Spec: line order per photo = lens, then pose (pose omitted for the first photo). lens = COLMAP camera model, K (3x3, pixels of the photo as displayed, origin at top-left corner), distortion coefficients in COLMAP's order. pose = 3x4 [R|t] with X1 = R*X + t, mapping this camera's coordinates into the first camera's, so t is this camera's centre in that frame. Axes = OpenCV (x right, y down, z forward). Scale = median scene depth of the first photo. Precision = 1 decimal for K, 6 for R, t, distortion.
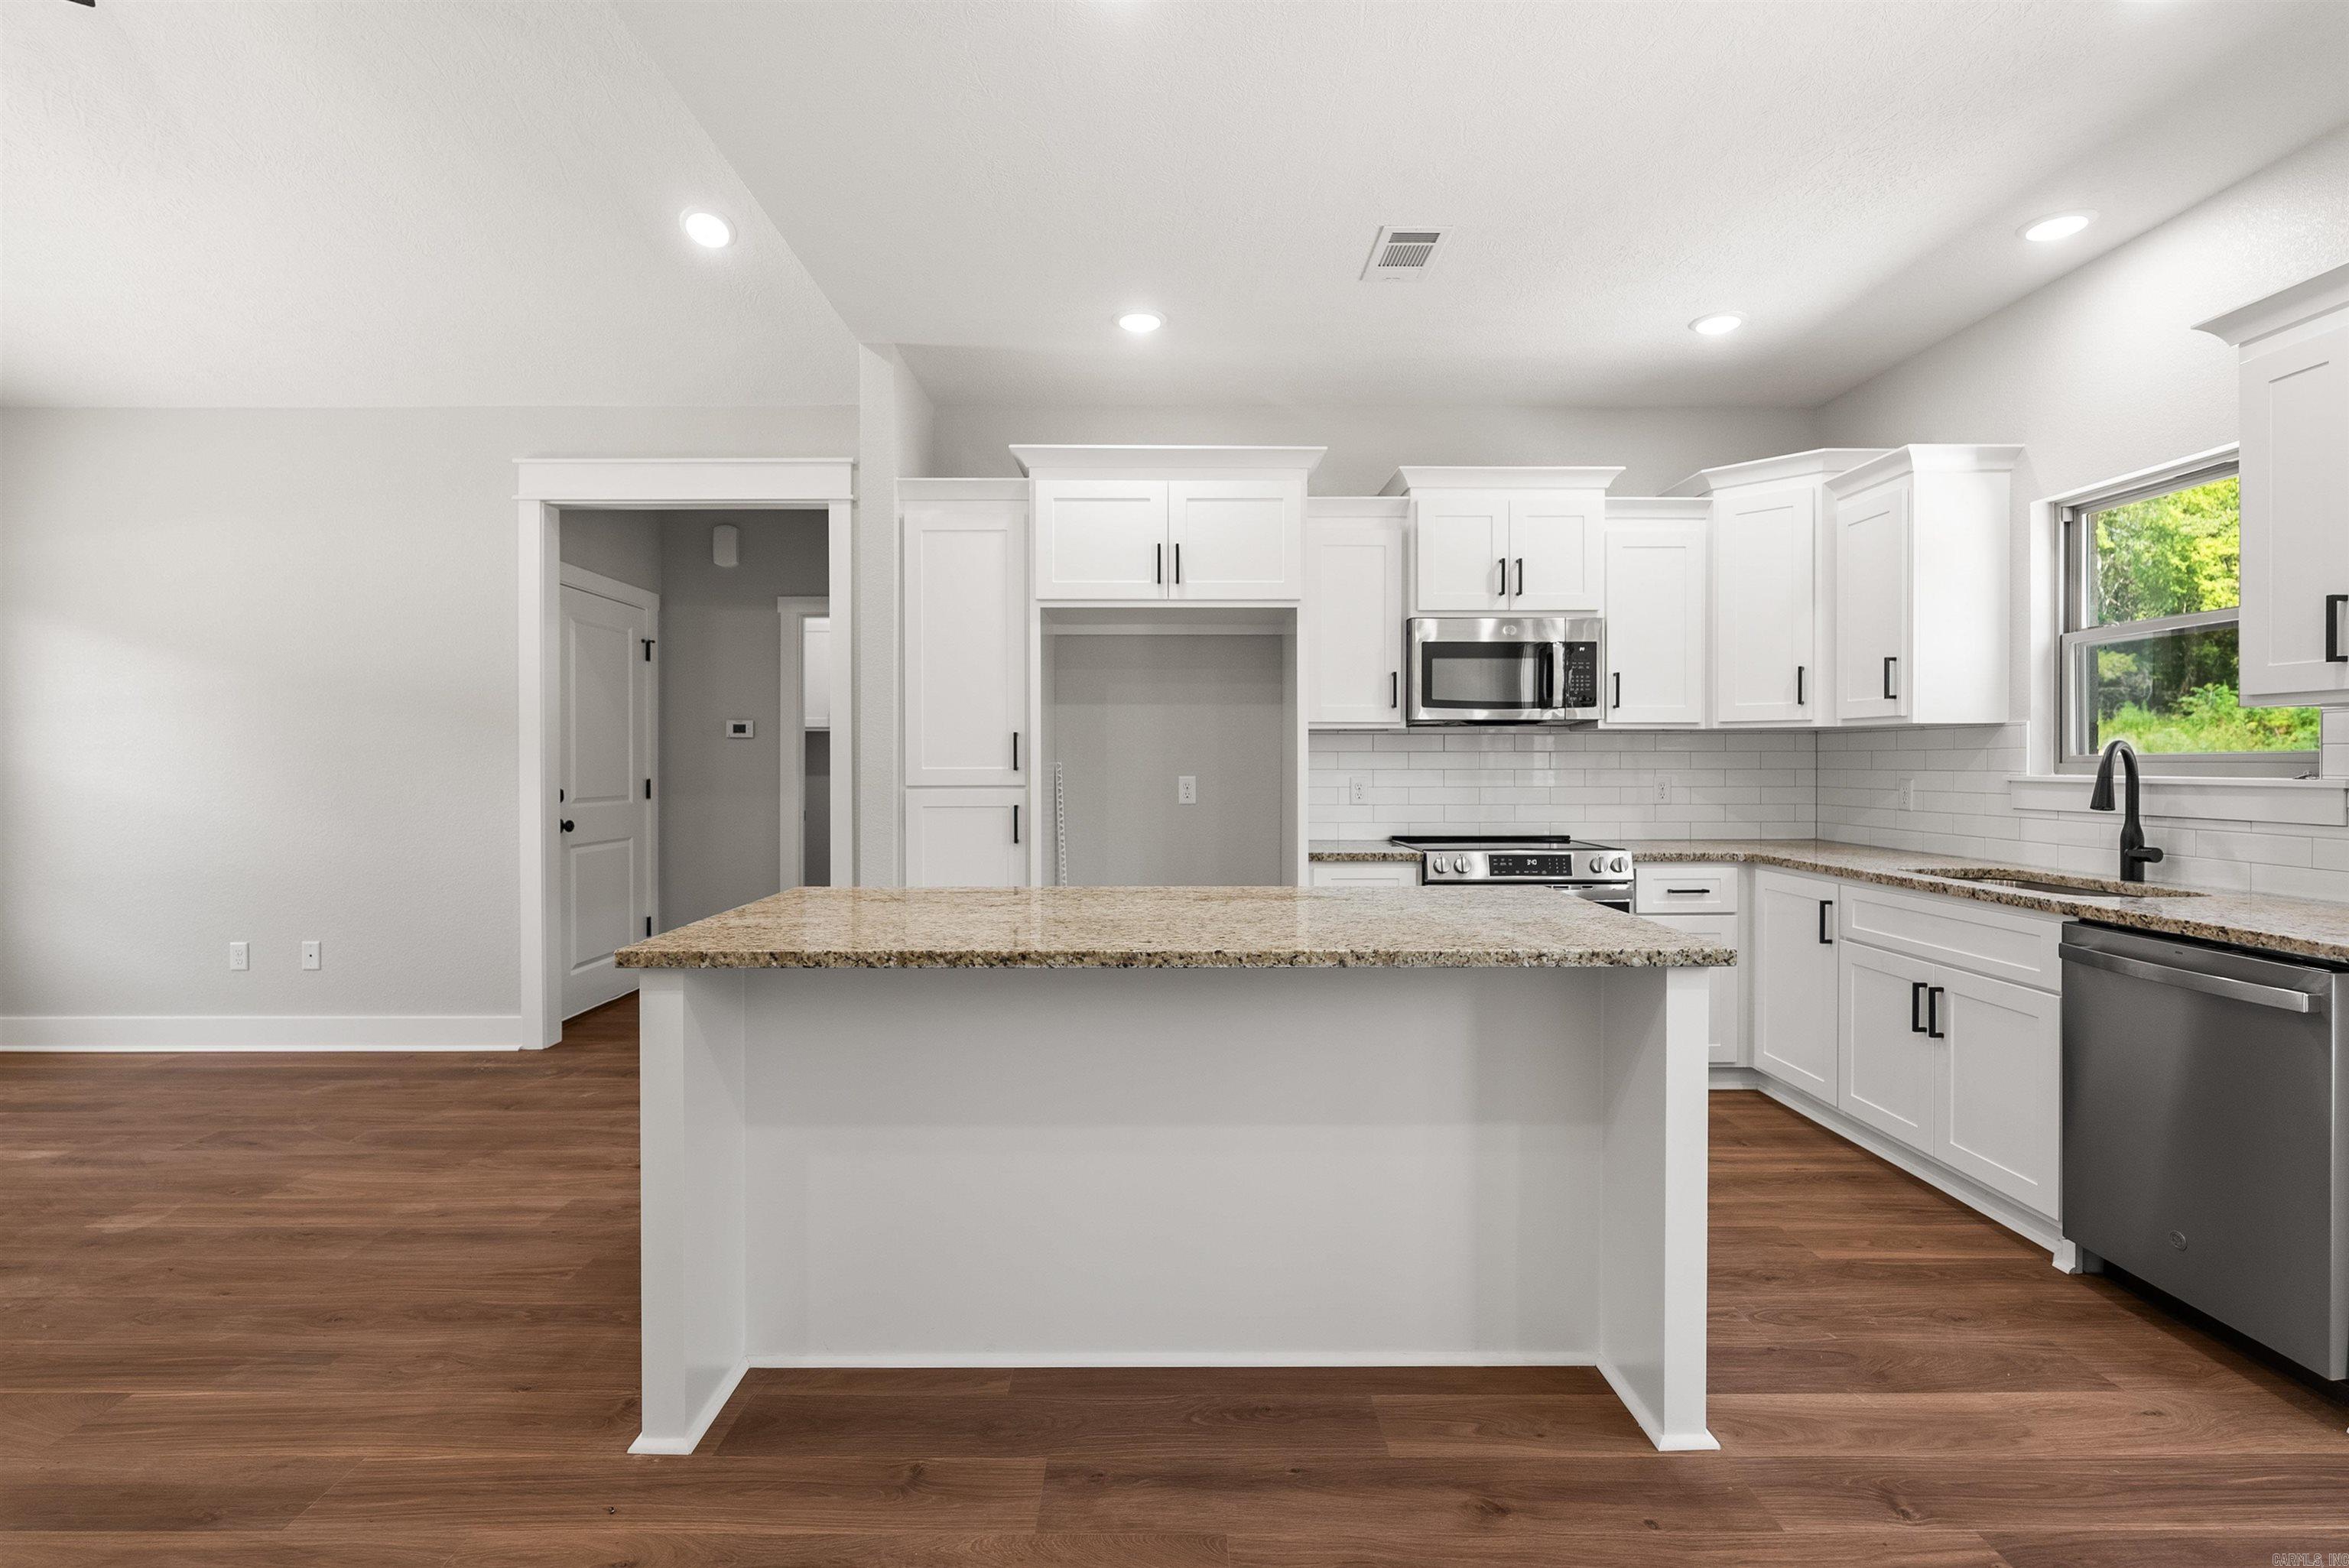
lens RADIAL K [[1073.9, 0, 1168.9], [0, 1073.9, 771.6], [0, 0, 1]] dist [-0.006475, 0.000324]
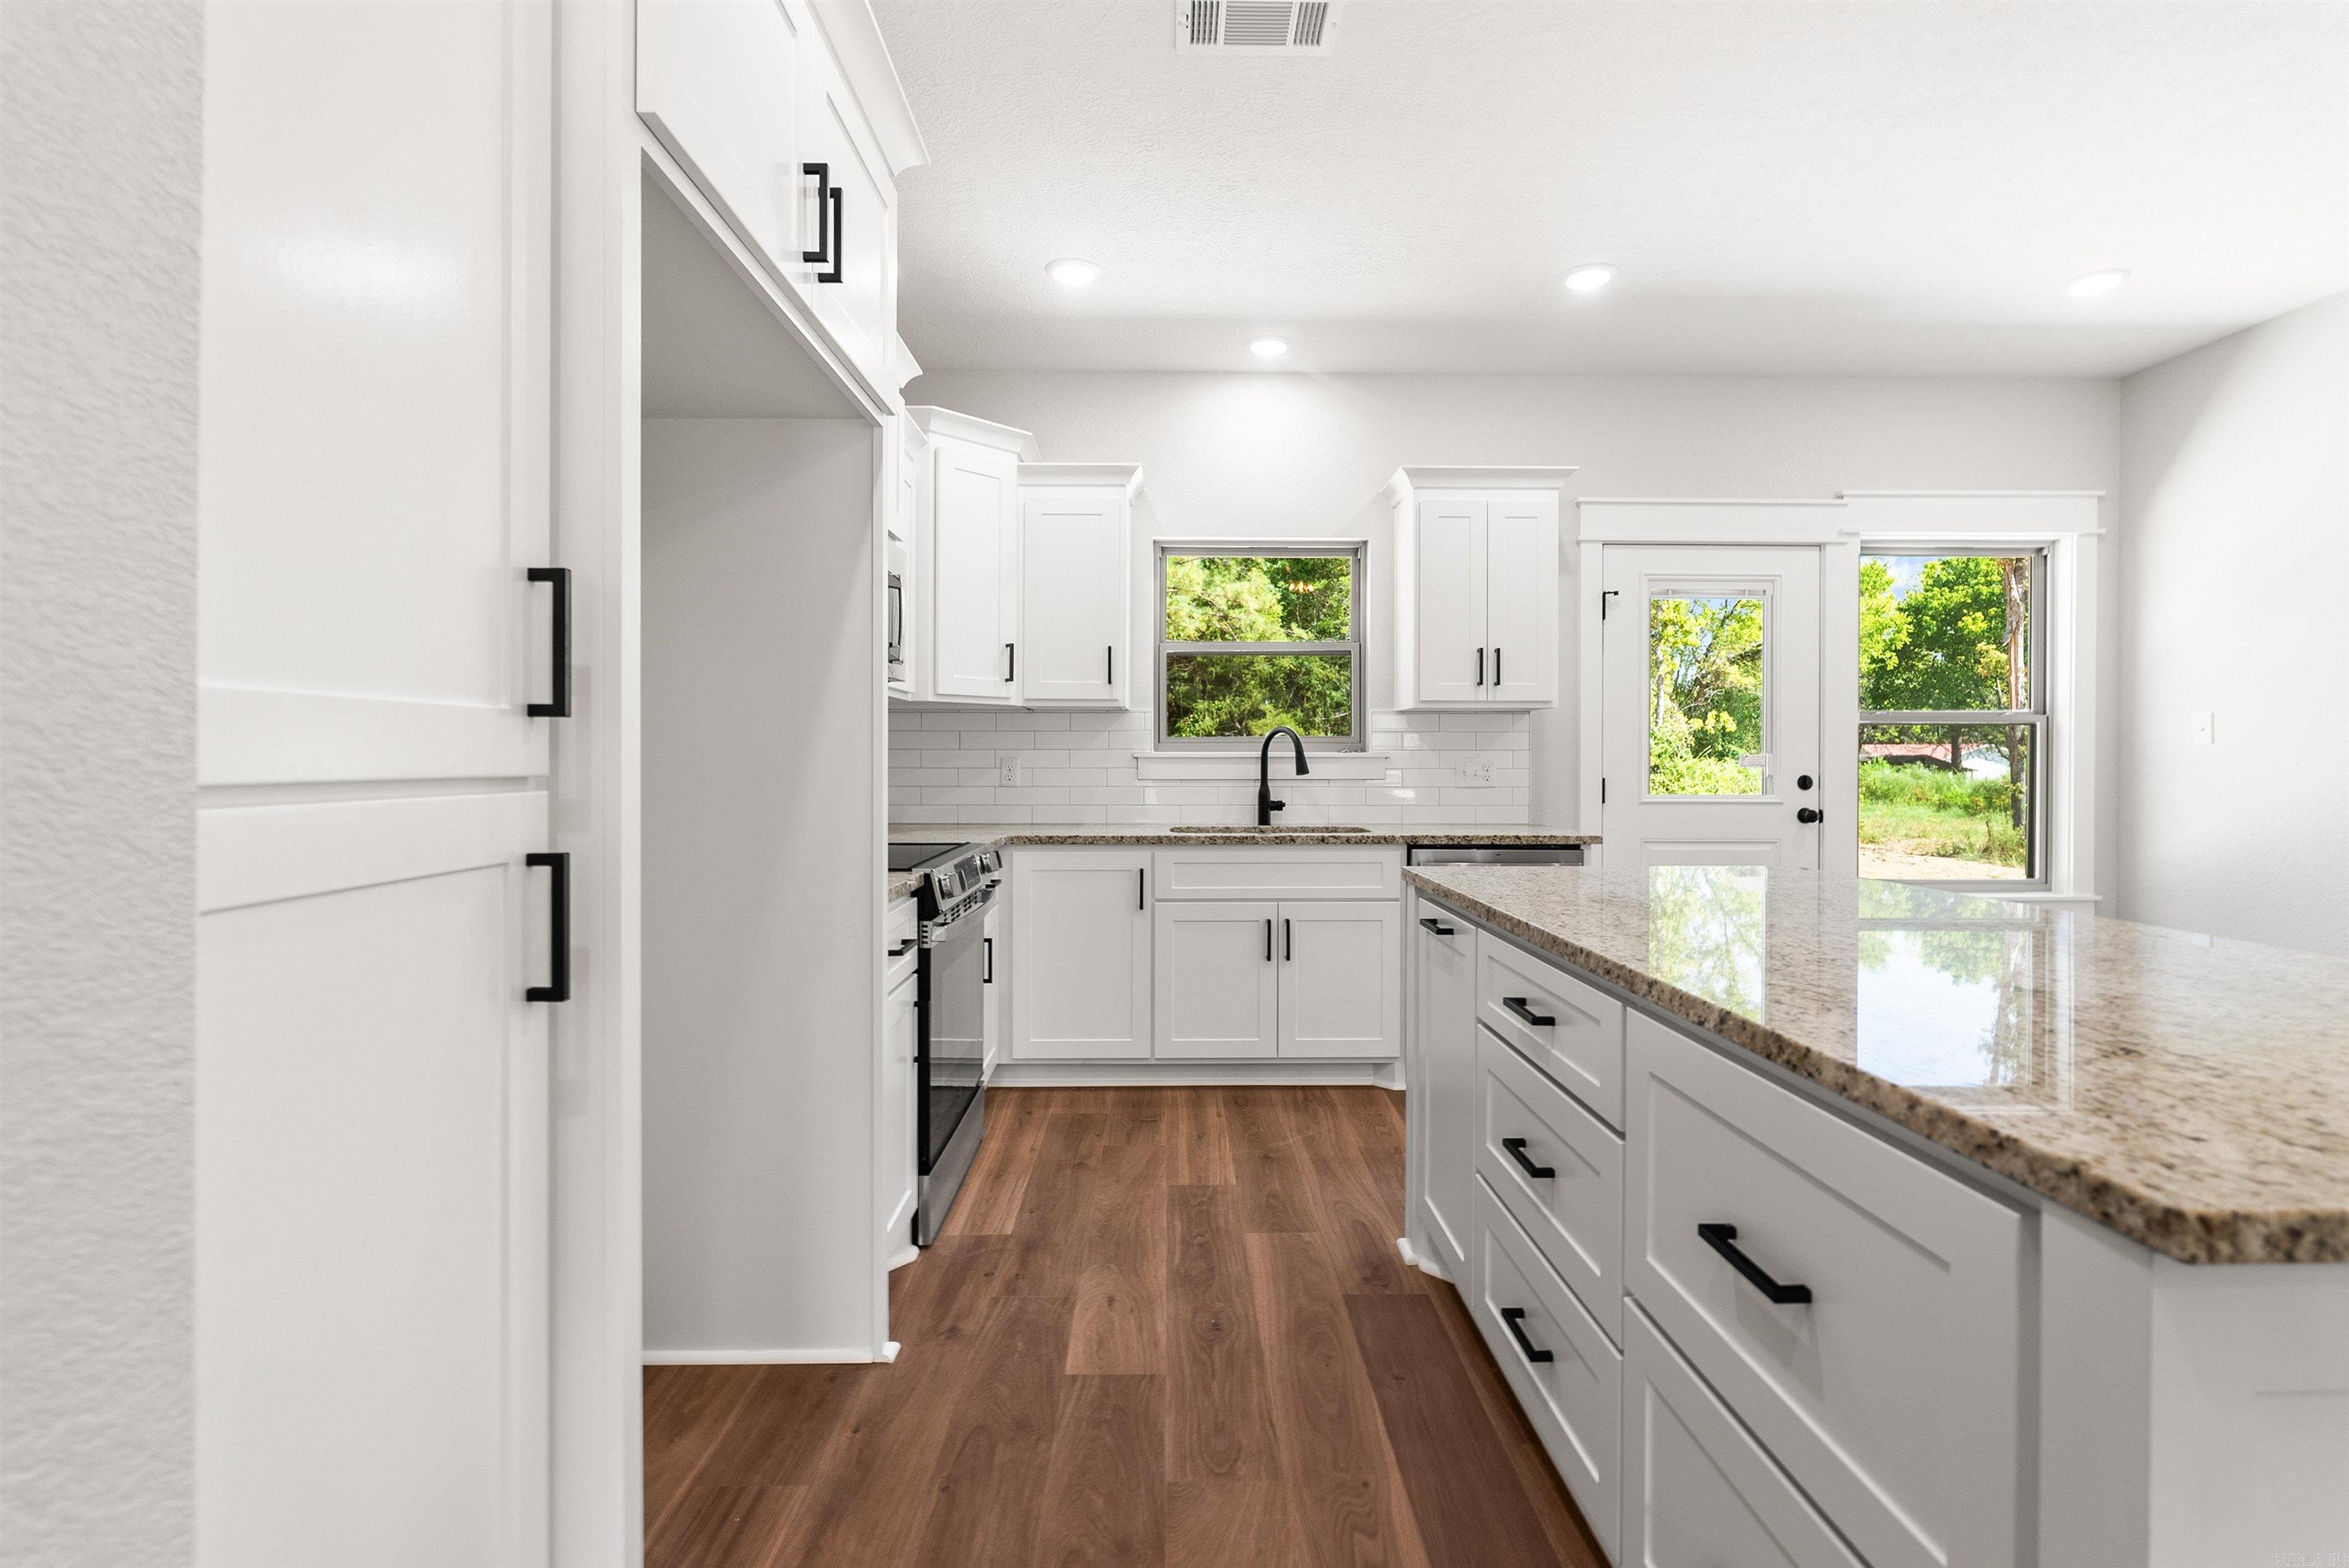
lens RADIAL K [[1073.9, 0, 1186.2], [0, 1073.9, 760.4], [0, 0, 1]] dist [-0.006475, 0.000324]
pose [[-0.008713, -0.001313, 0.999961, -0.471459], [0.008852, 0.999960, 0.001390, 0.011328], [-0.999923, 0.008864, -0.008701, 0.993136]]
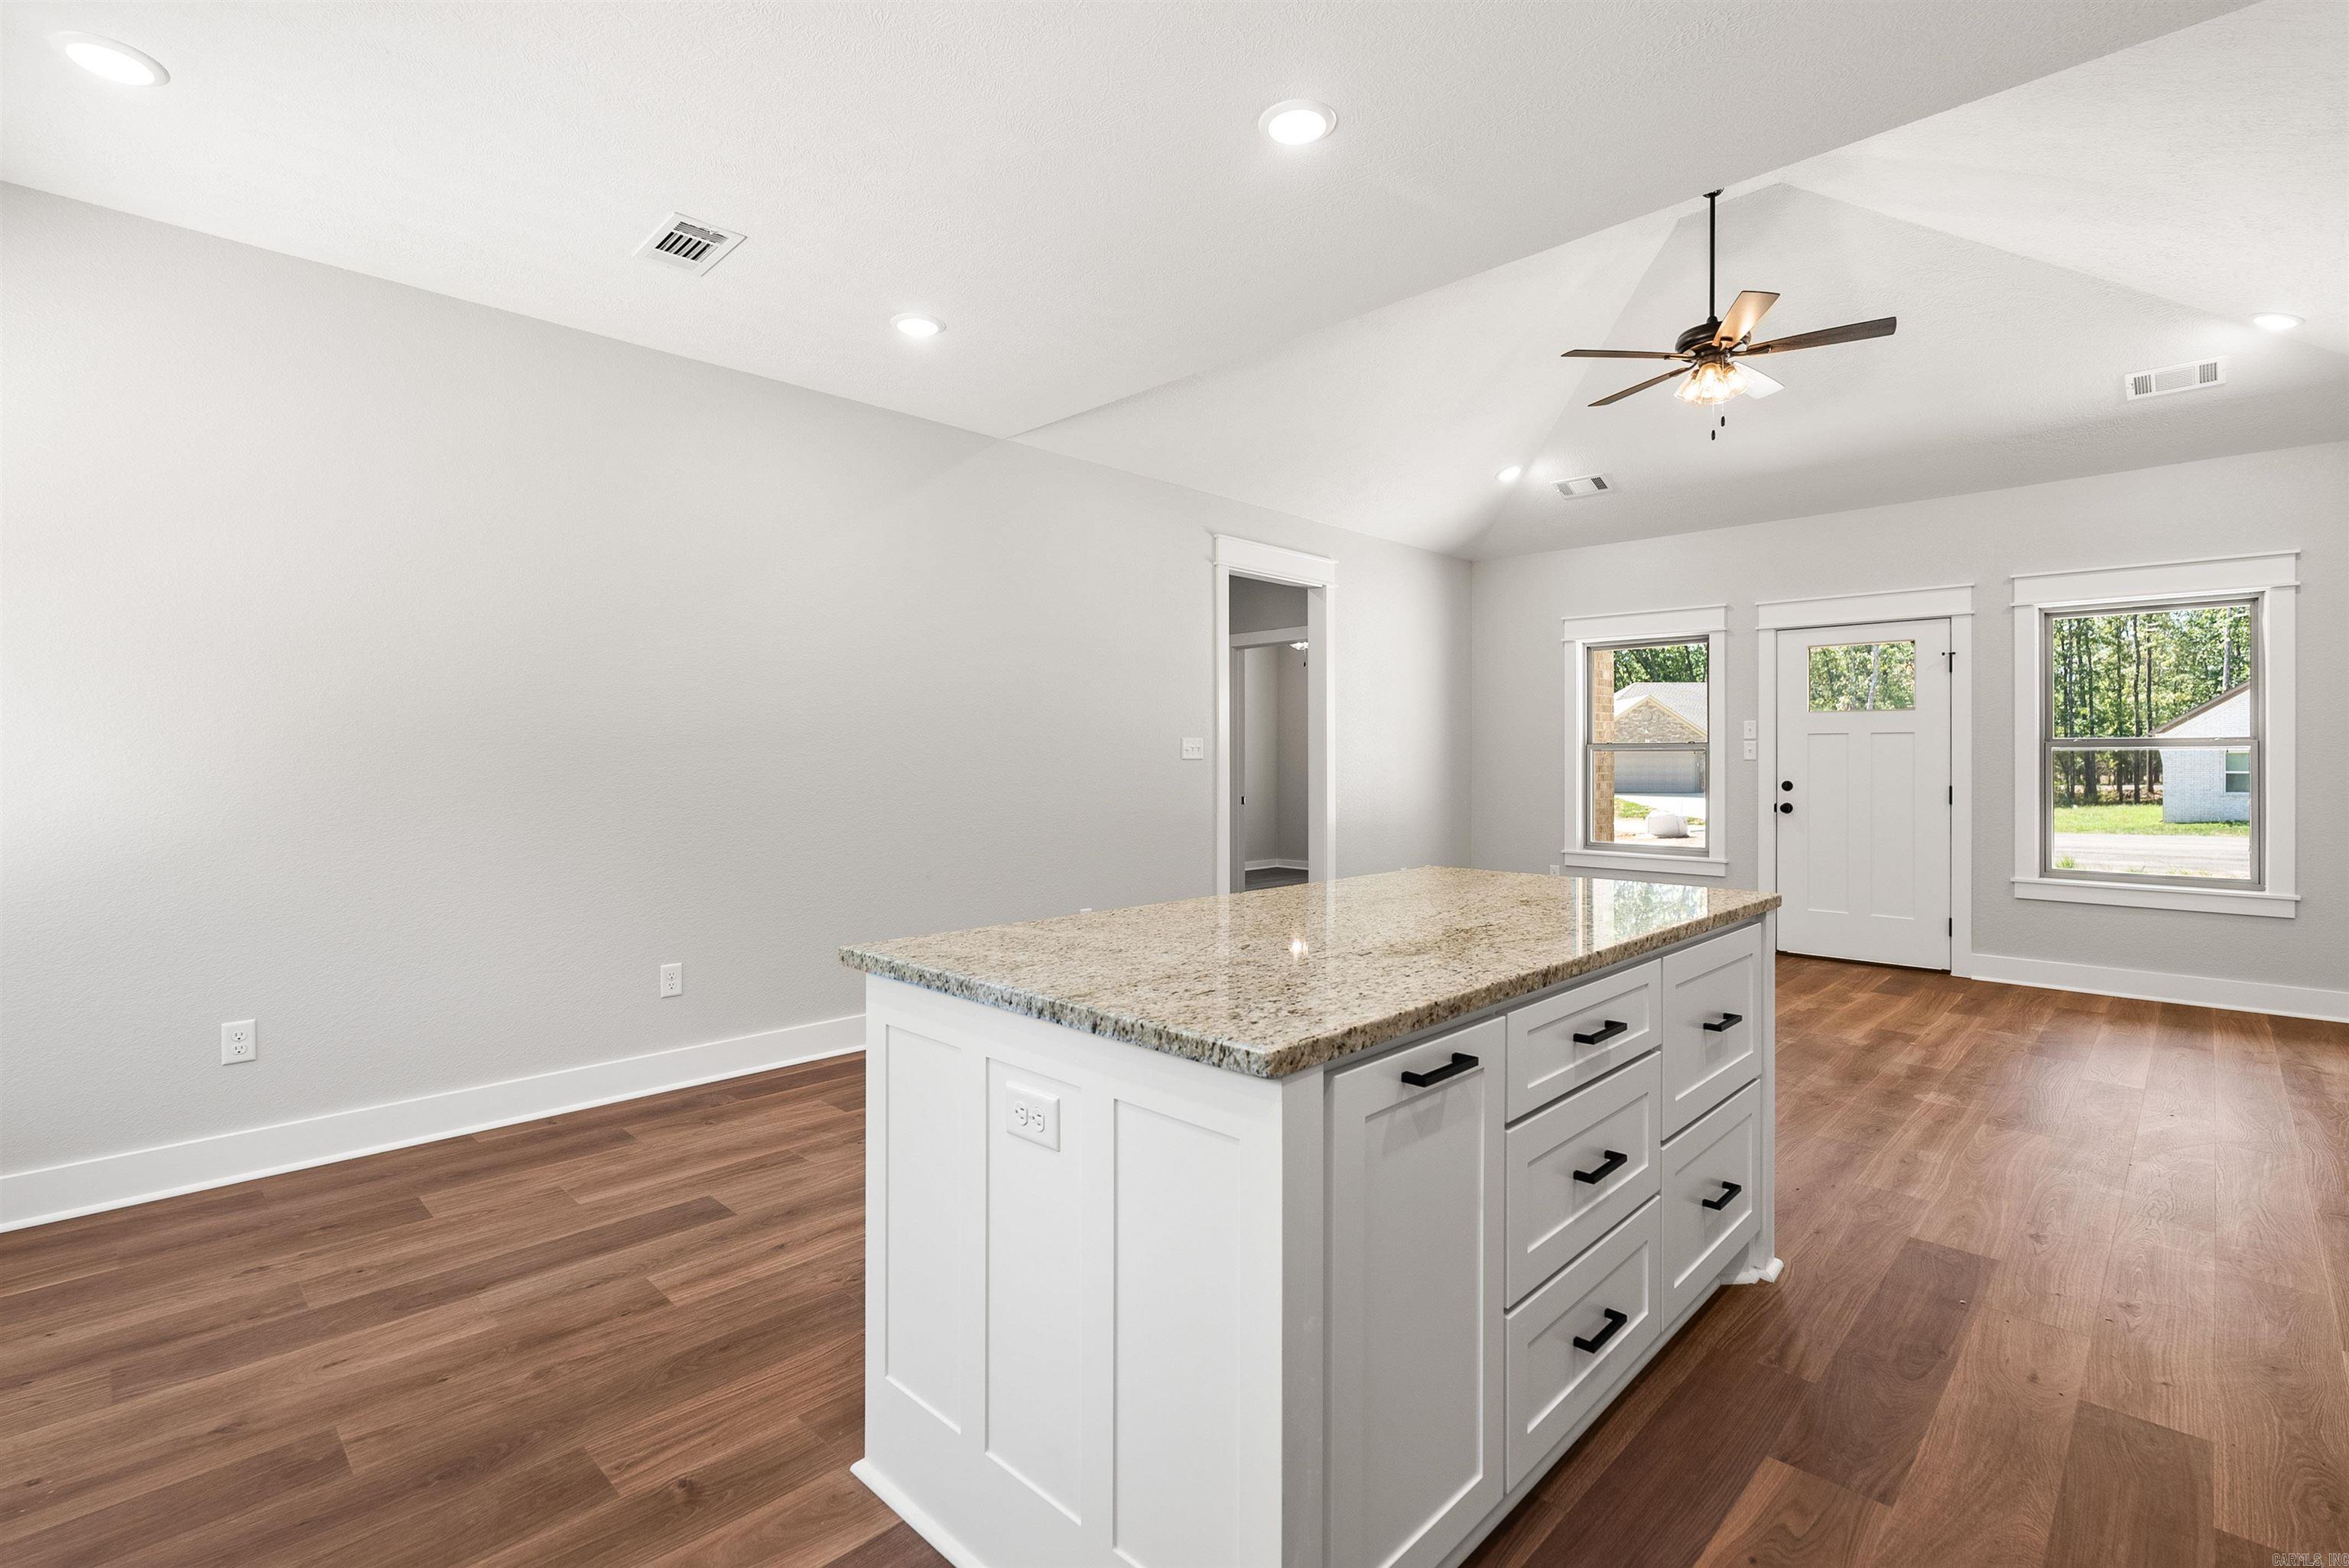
lens RADIAL K [[1073.9, 0, 1184.2], [0, 1073.9, 769.8], [0, 0, 1]] dist [-0.006475, 0.000324]
pose [[-0.701220, 0.006055, -0.712919, 0.555142], [-0.008881, 0.999812, 0.017227, -0.009372], [0.712889, 0.018411, -0.701035, 1.055137]]
